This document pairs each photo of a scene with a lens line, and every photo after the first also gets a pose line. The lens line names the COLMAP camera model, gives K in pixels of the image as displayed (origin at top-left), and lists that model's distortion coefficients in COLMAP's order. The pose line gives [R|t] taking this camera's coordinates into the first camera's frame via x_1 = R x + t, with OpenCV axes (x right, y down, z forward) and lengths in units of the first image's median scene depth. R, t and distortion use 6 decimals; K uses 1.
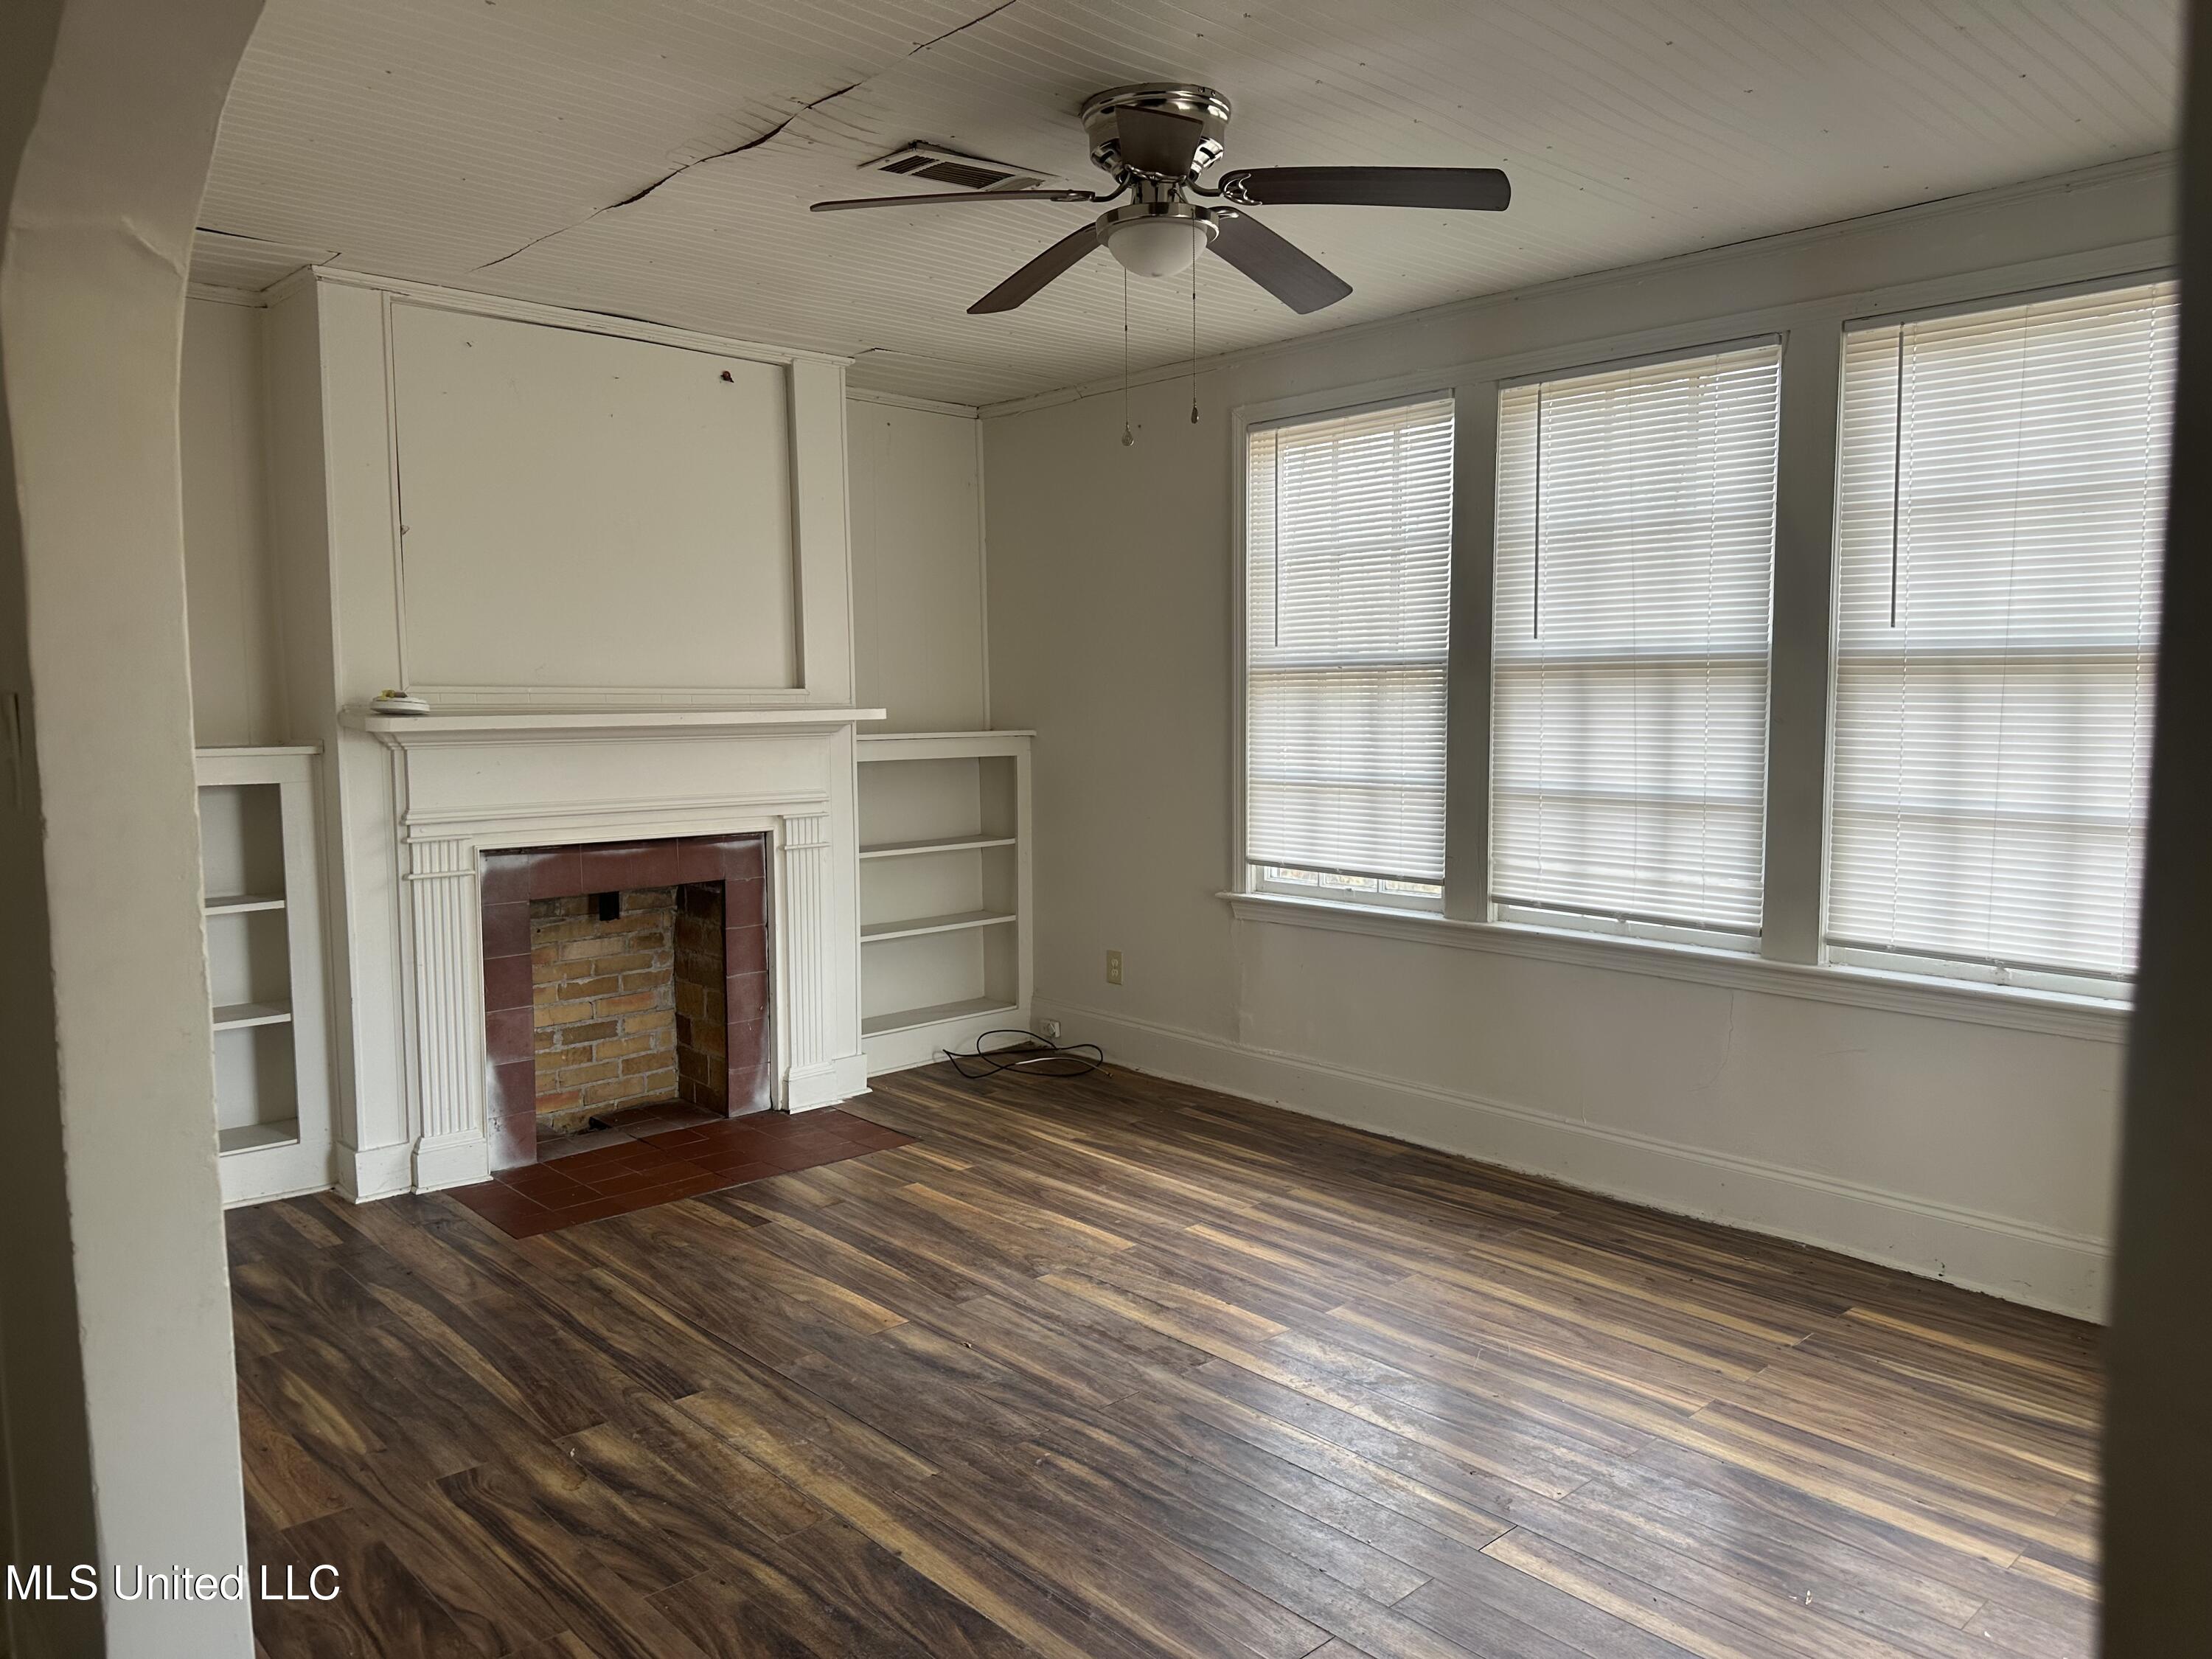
lens RADIAL K [[1556.4, 0, 1109.2], [0, 1556.4, 805.7], [0, 0, 1]] dist [0.128096, -0.215535]
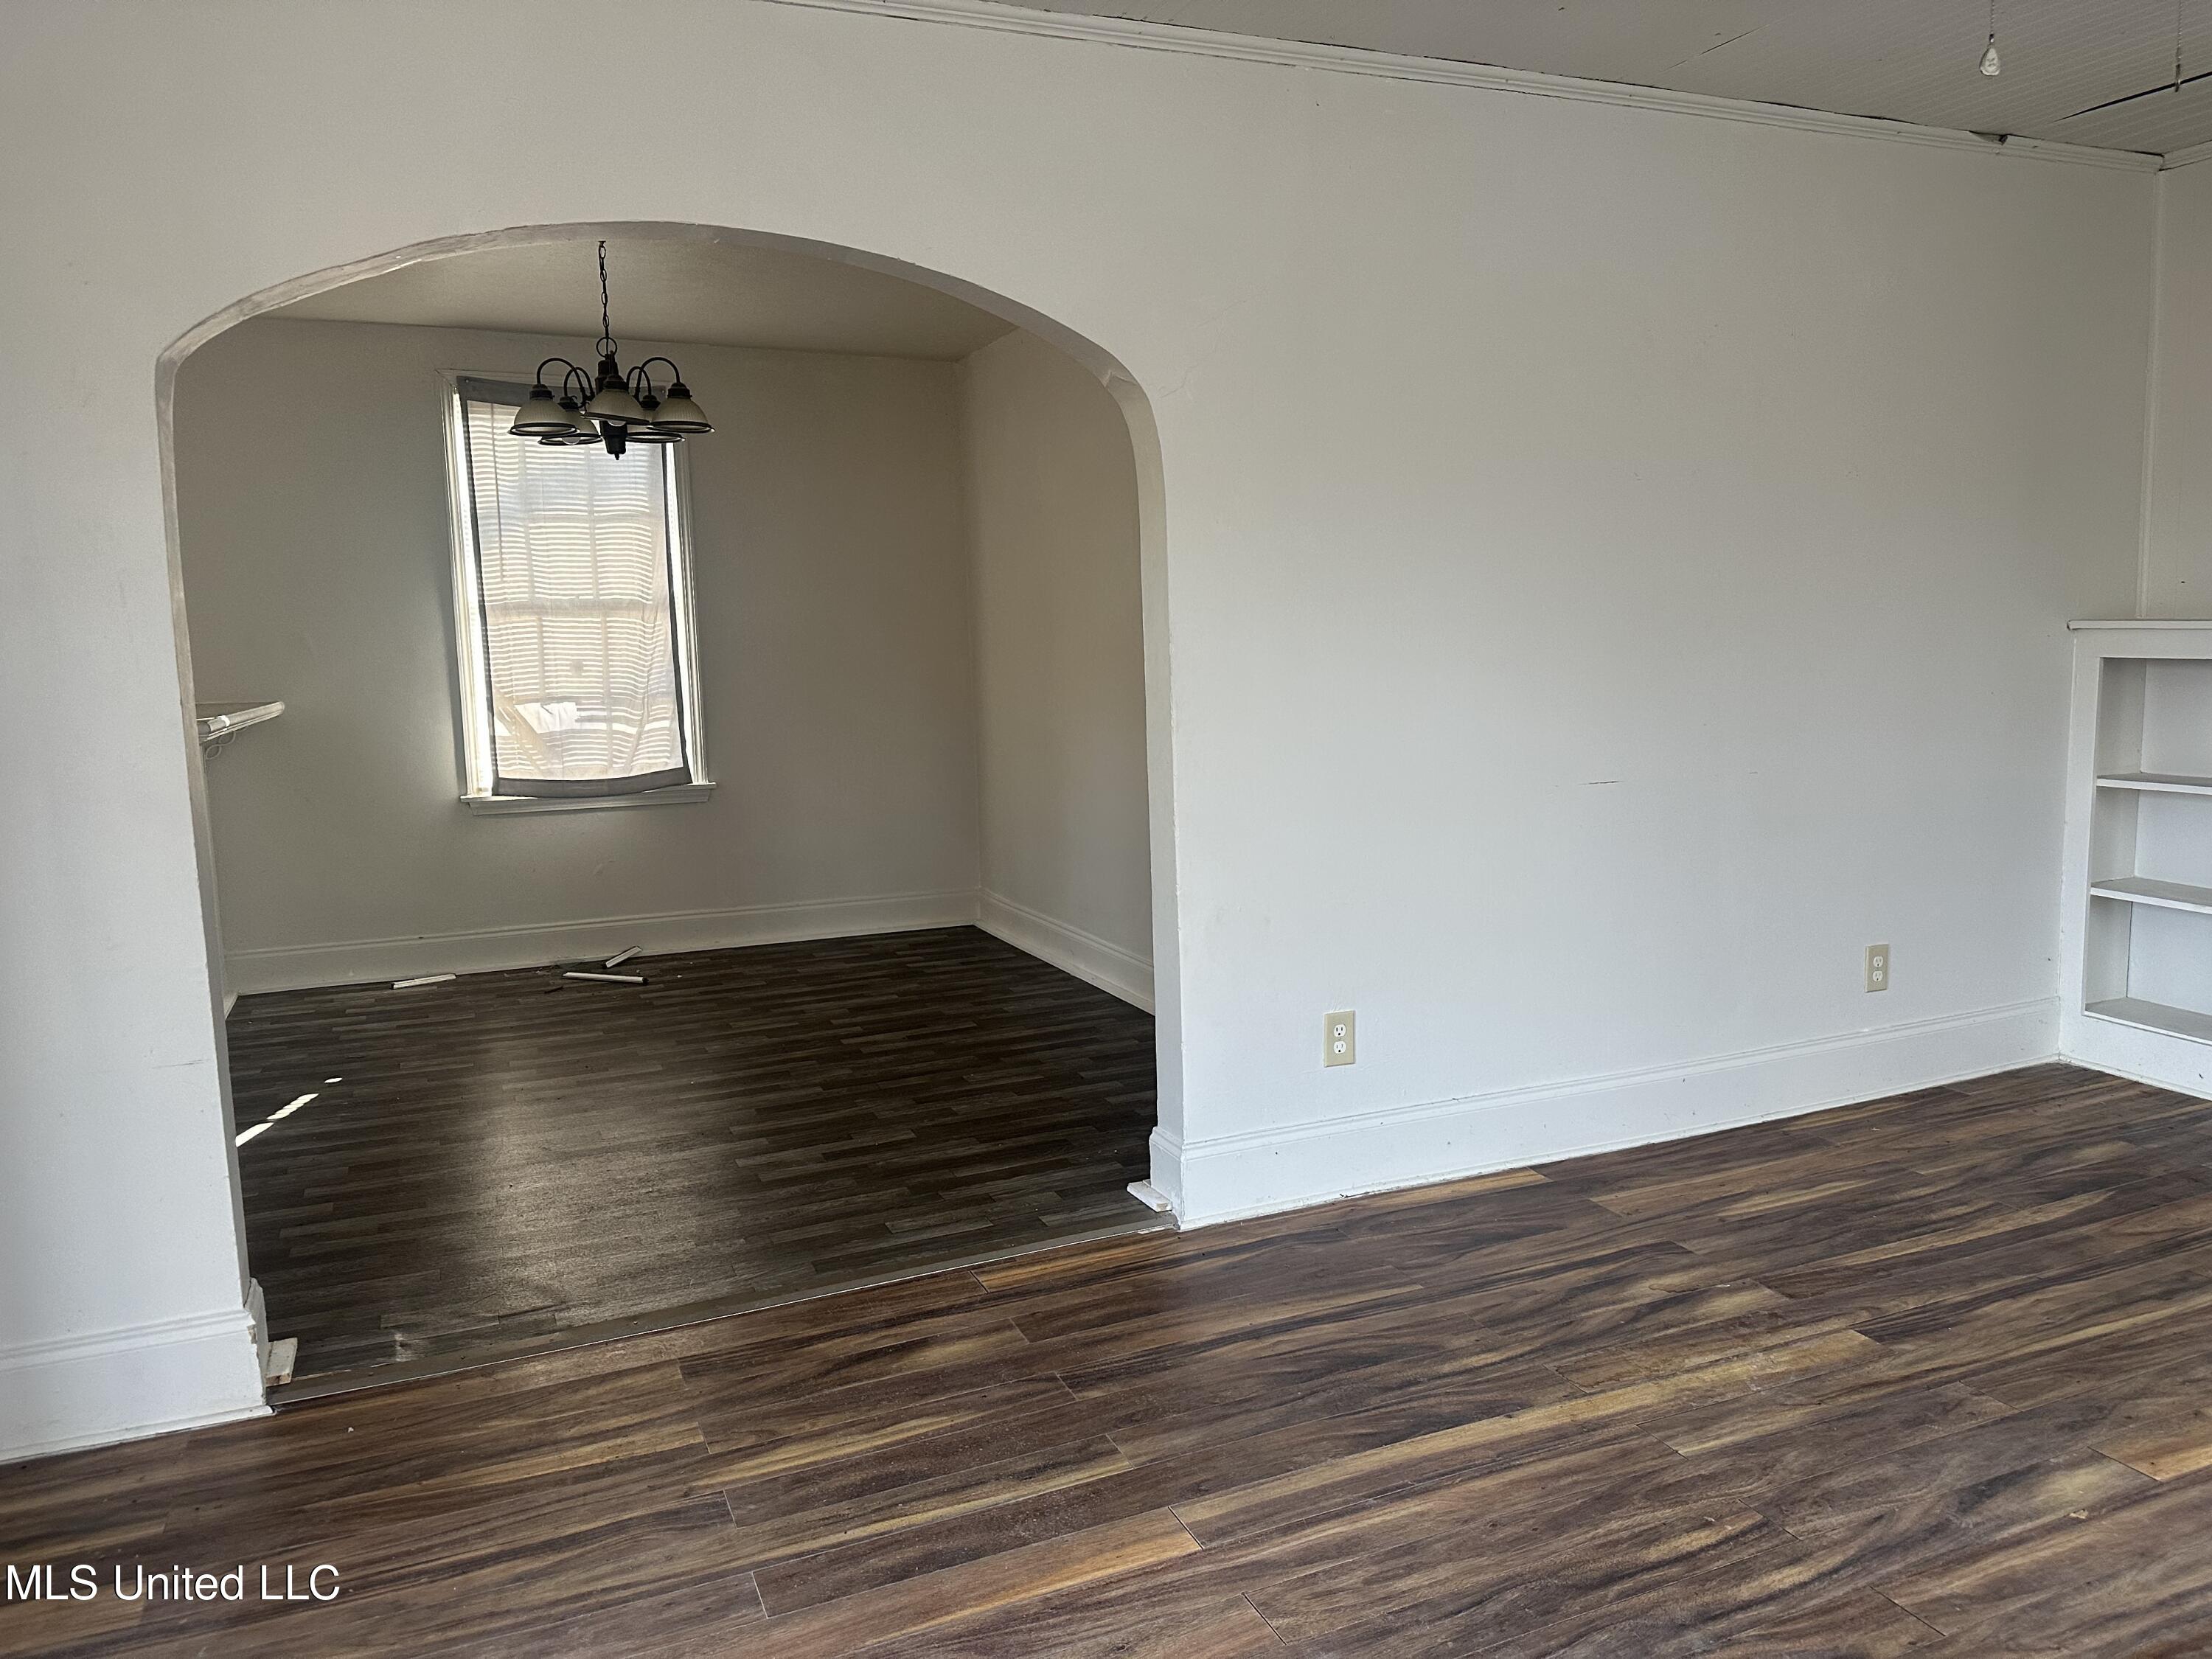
lens RADIAL K [[1600.9, 0, 1106.8], [0, 1600.9, 793.2], [0, 0, 1]] dist [-0.001831, -0.000832]
pose [[-0.330927, 0.118722, -0.936158, 0.506617], [-0.048300, 0.988623, 0.142449, -0.034201], [0.942419, 0.092357, -0.321428, 0.612368]]
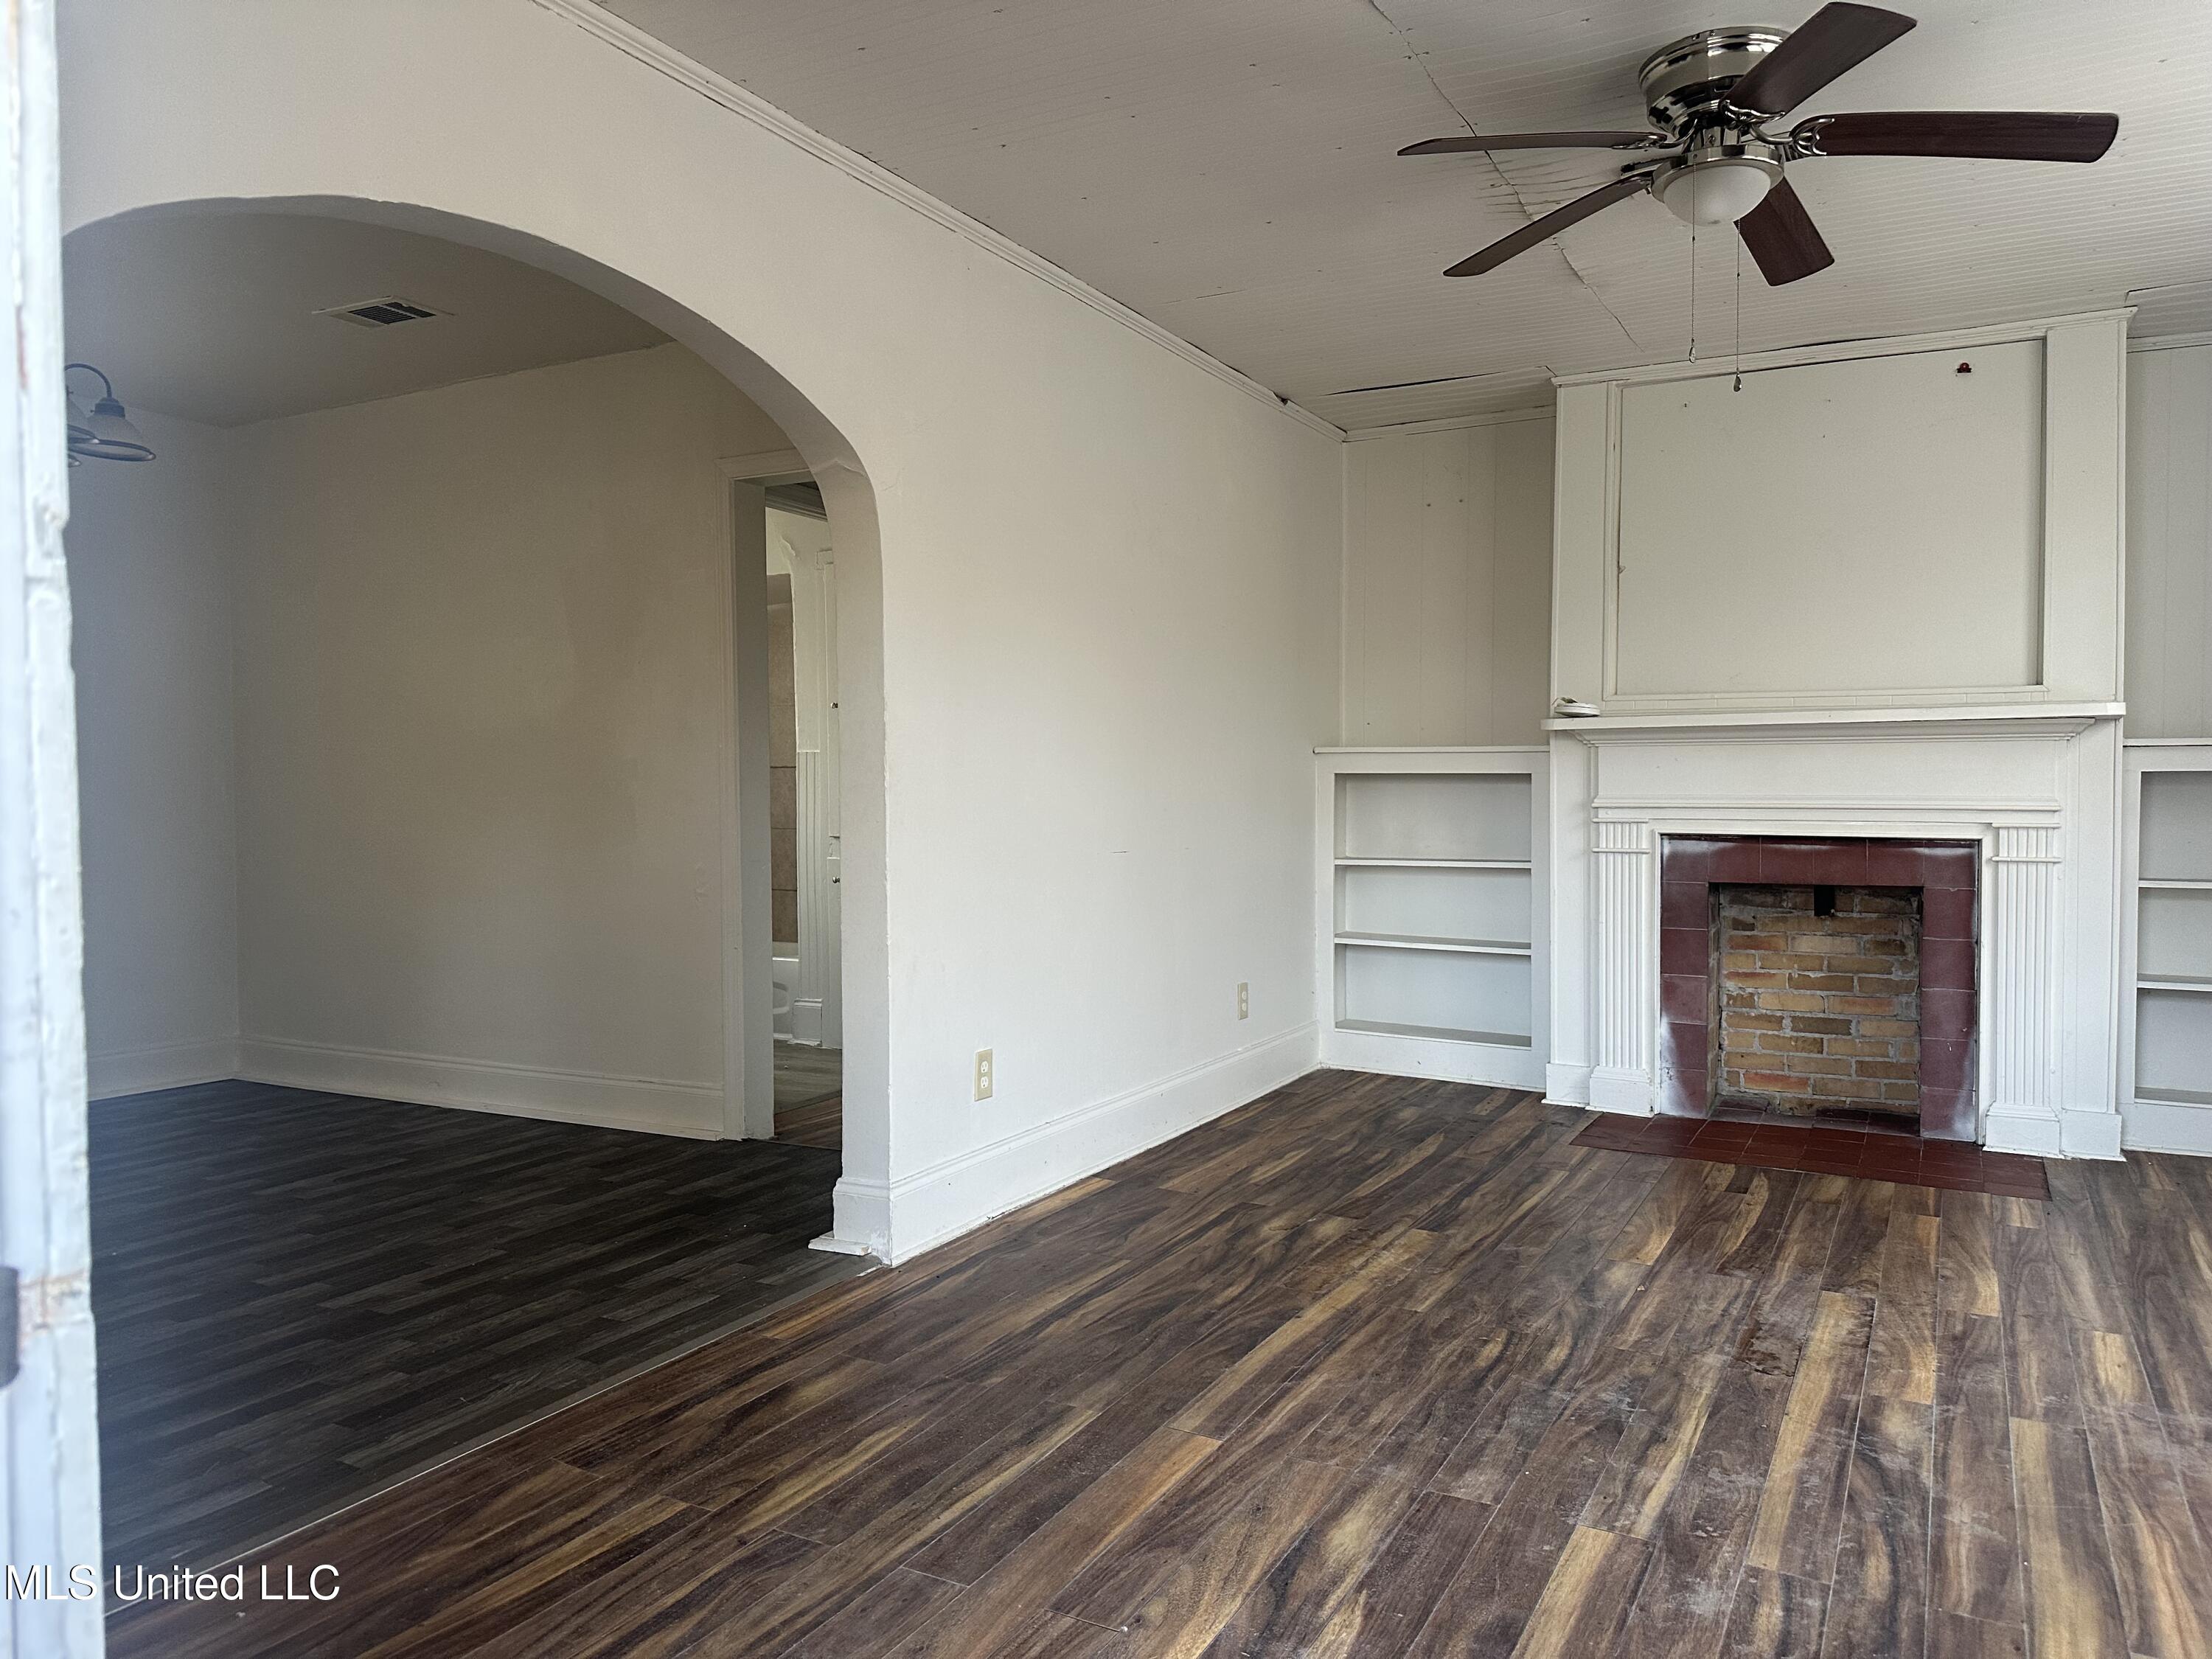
lens RADIAL K [[1575.9, 0, 1091.7], [0, 1575.9, 811.7], [0, 0, 1]] dist [0.051131, -0.066503]
pose [[0.312019, 0.024585, -0.949758, 0.600449], [-0.071826, 0.997415, 0.002222, 0.040992], [0.947357, 0.067524, 0.312978, 0.238355]]
